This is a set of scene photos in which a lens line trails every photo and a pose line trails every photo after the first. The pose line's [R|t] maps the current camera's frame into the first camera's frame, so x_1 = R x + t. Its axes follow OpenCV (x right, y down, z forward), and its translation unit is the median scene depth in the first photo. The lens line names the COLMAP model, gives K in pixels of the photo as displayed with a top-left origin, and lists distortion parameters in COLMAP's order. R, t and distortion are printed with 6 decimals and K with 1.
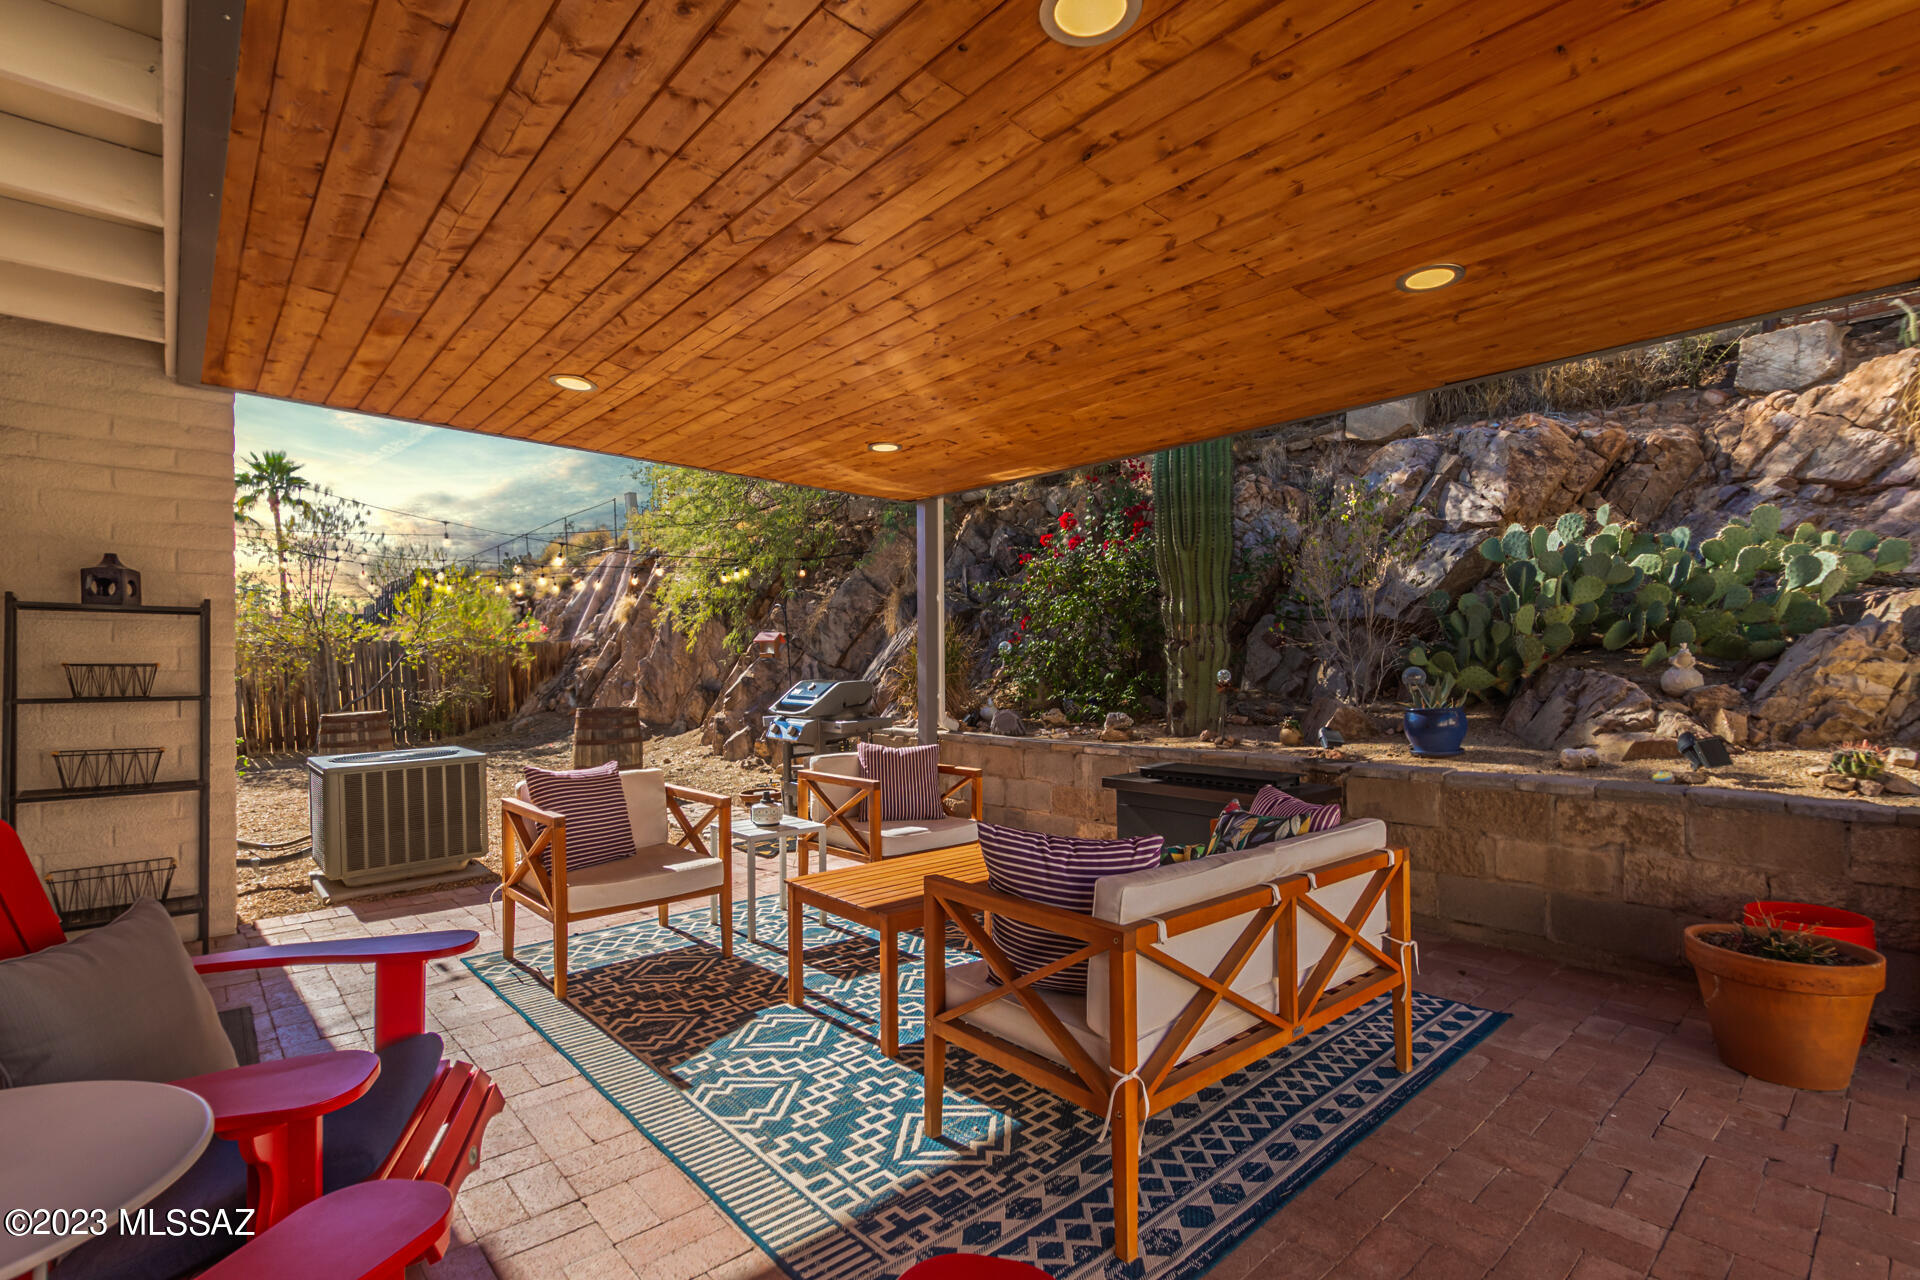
lens RADIAL K [[895.4, 0, 957.2], [0, 895.4, 676.6], [0, 0, 1]] dist [0.005324, -0.001516]
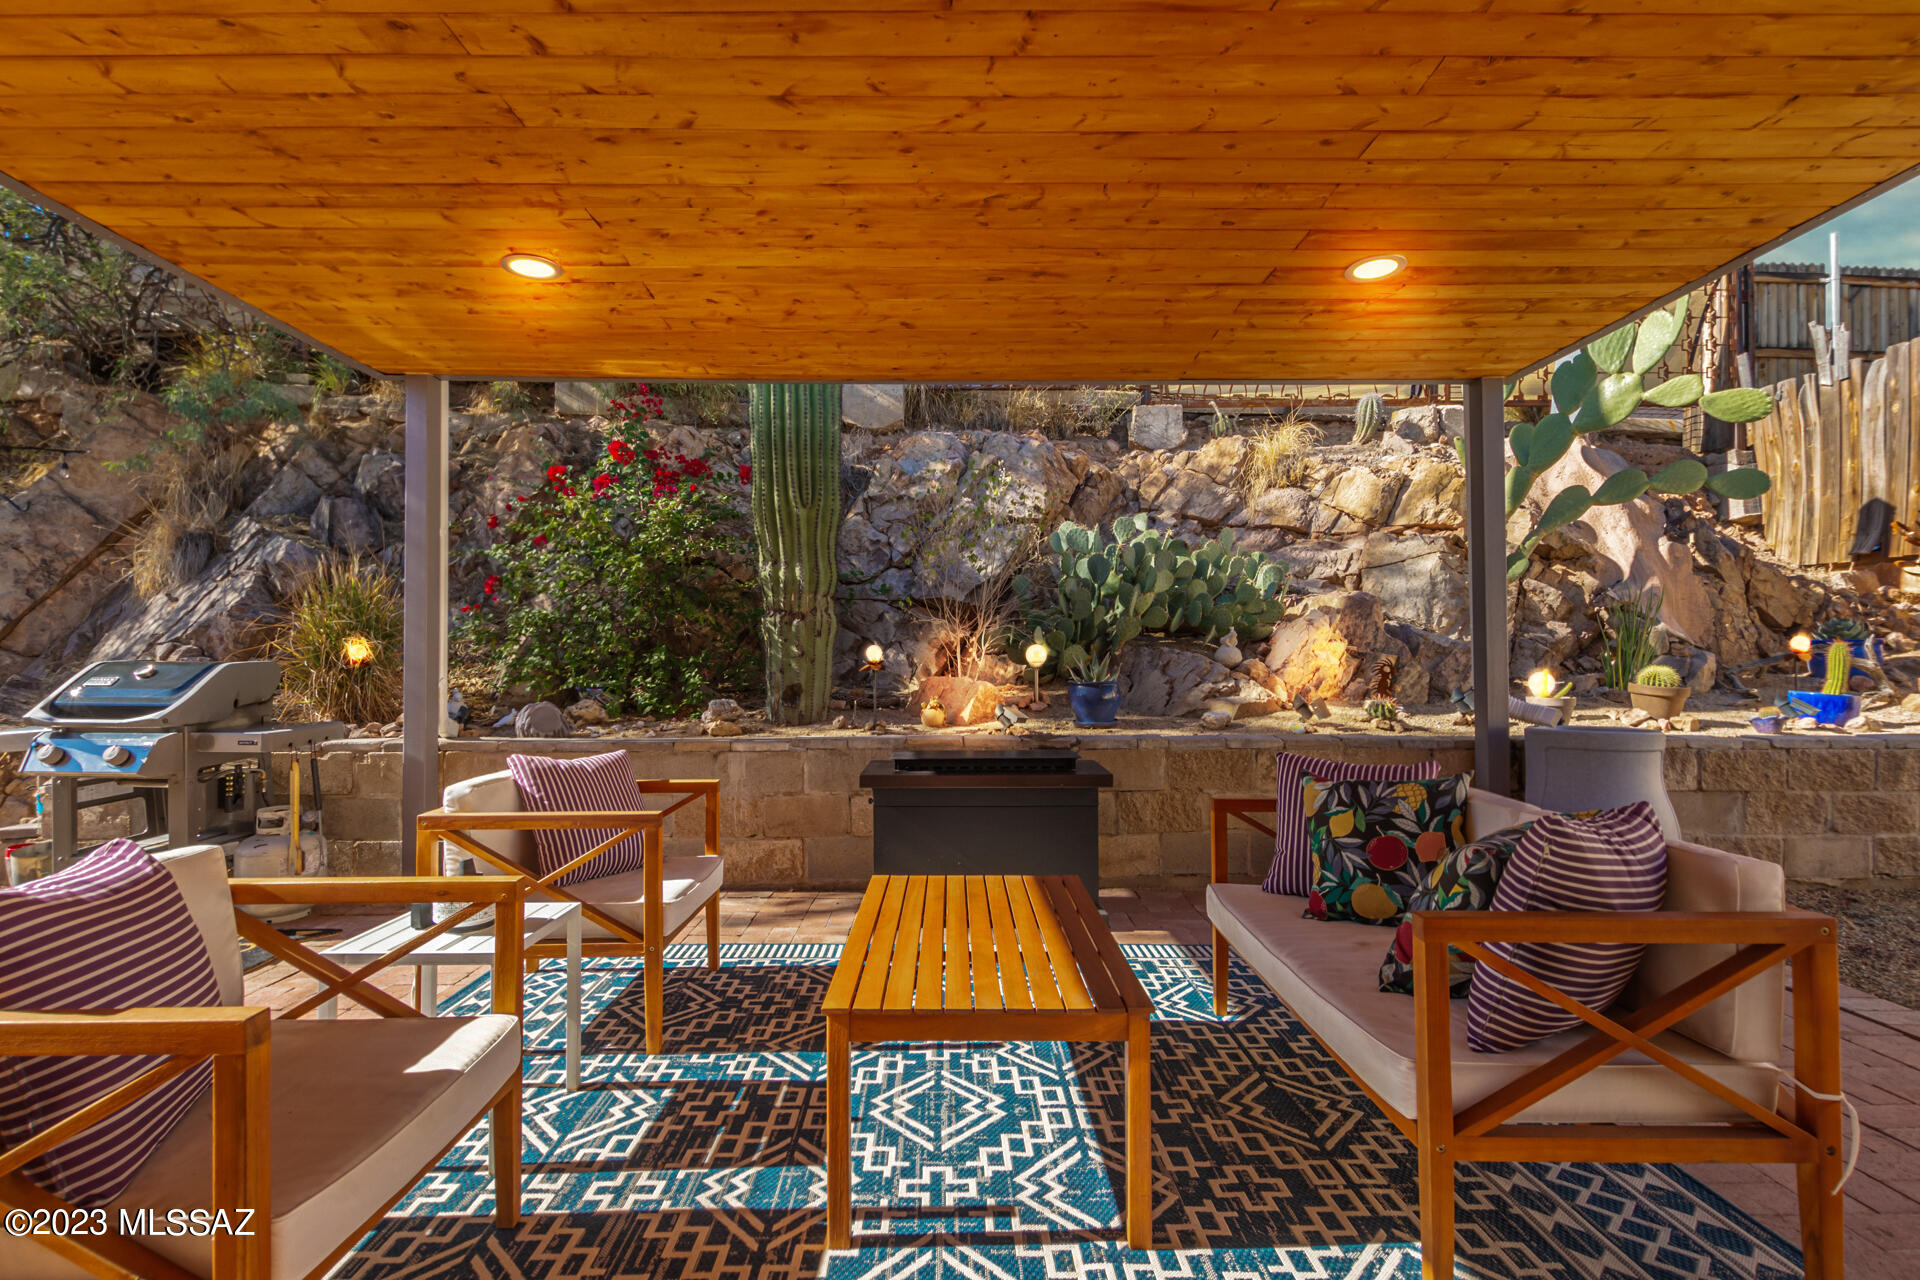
lens RADIAL K [[895.4, 0, 951.6], [0, 895.4, 650.2], [0, 0, 1]] dist [0.005324, -0.001516]
pose [[0.656809, 0.014603, 0.753916, -0.388755], [0.007359, 0.999641, -0.025773, 0.024558], [-0.754022, 0.022477, 0.656465, 0.435753]]
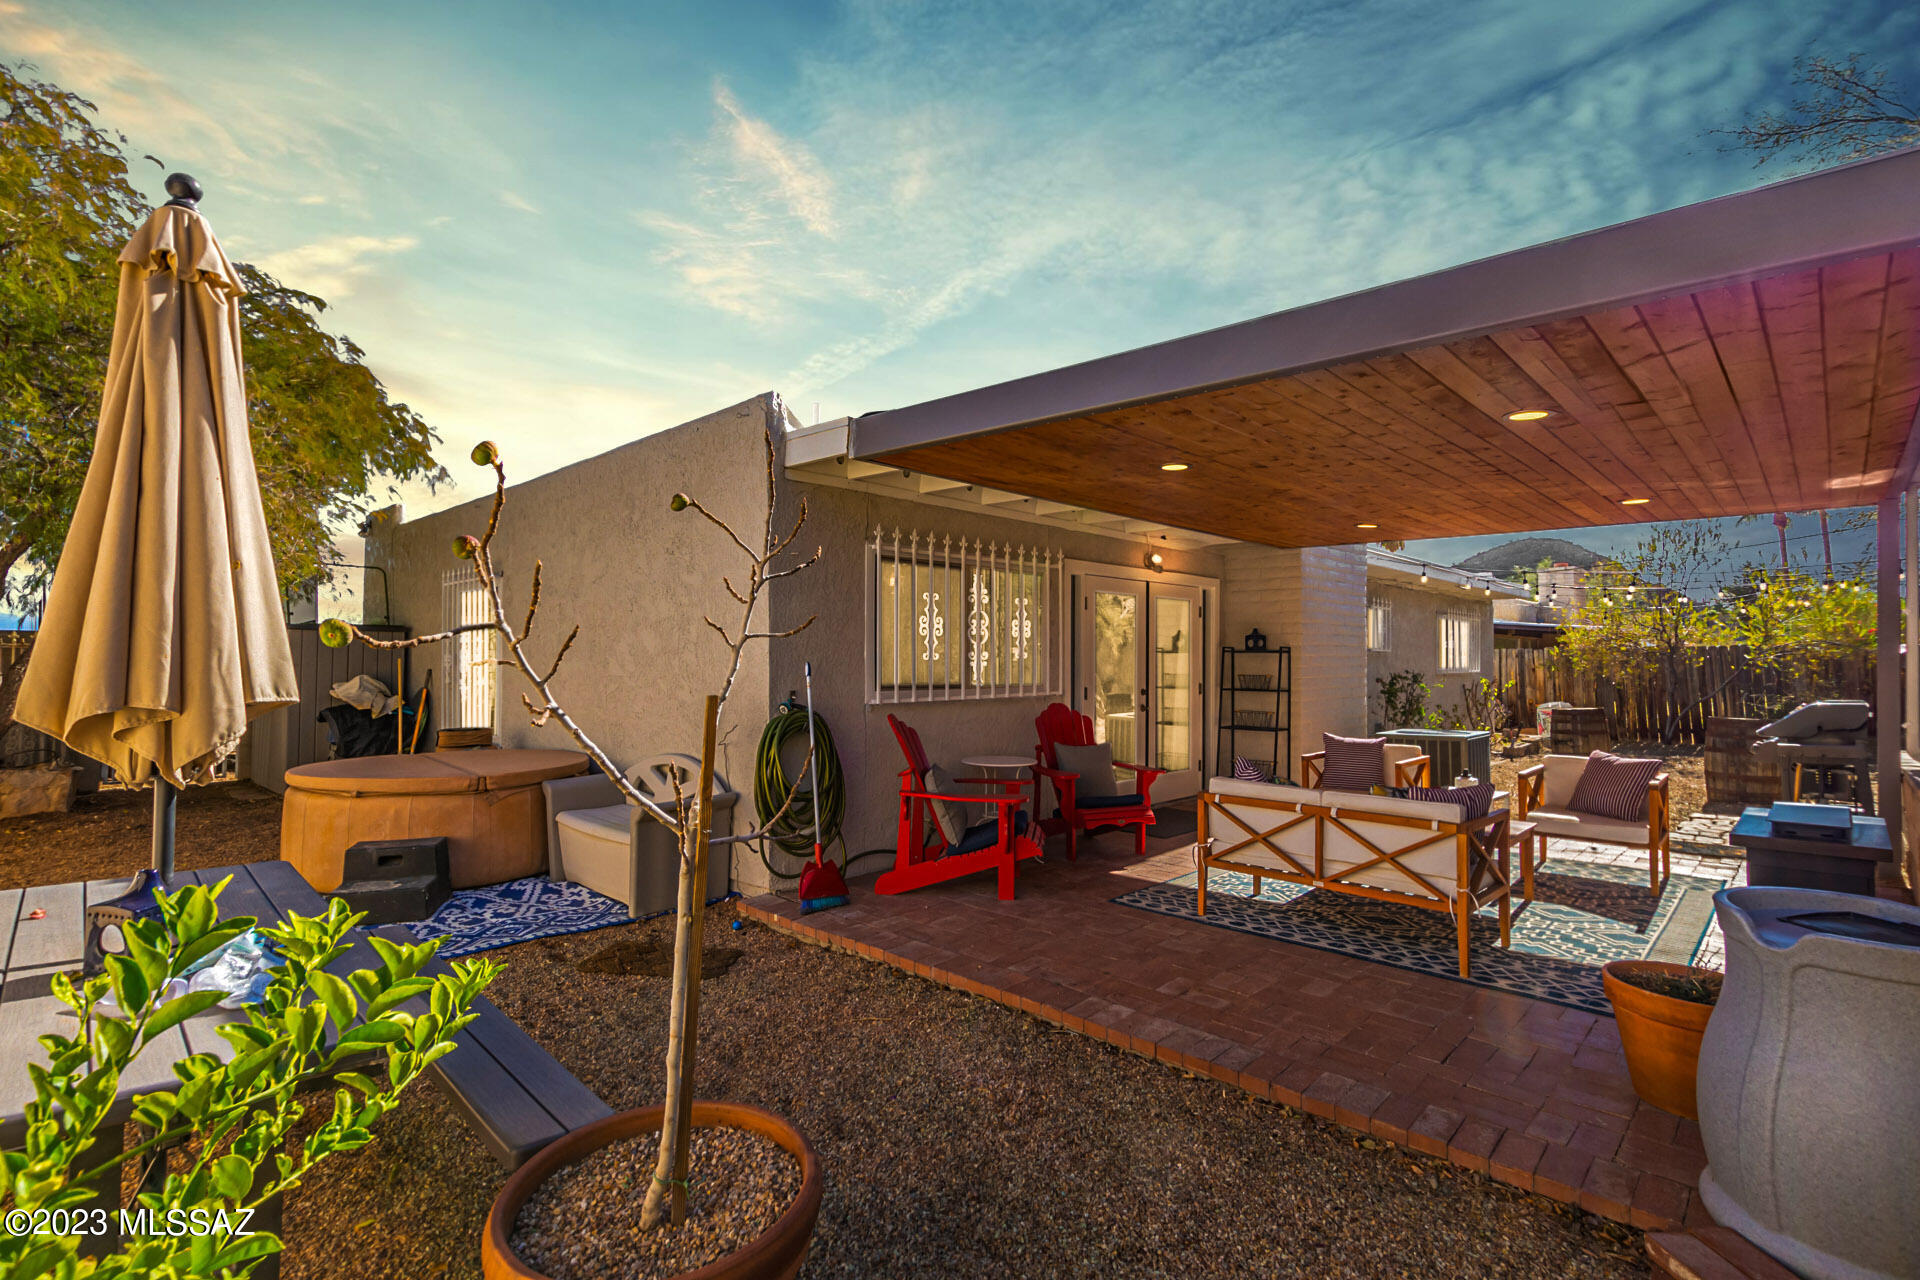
lens RADIAL K [[895.4, 0, 954.8], [0, 895.4, 638.0], [0, 0, 1]] dist [0.005324, -0.001516]
pose [[0.081824, -0.014545, -0.996541, 1.162535], [-0.019002, 0.999689, -0.016151, -0.050020], [0.996466, 0.020258, 0.081522, 0.013136]]
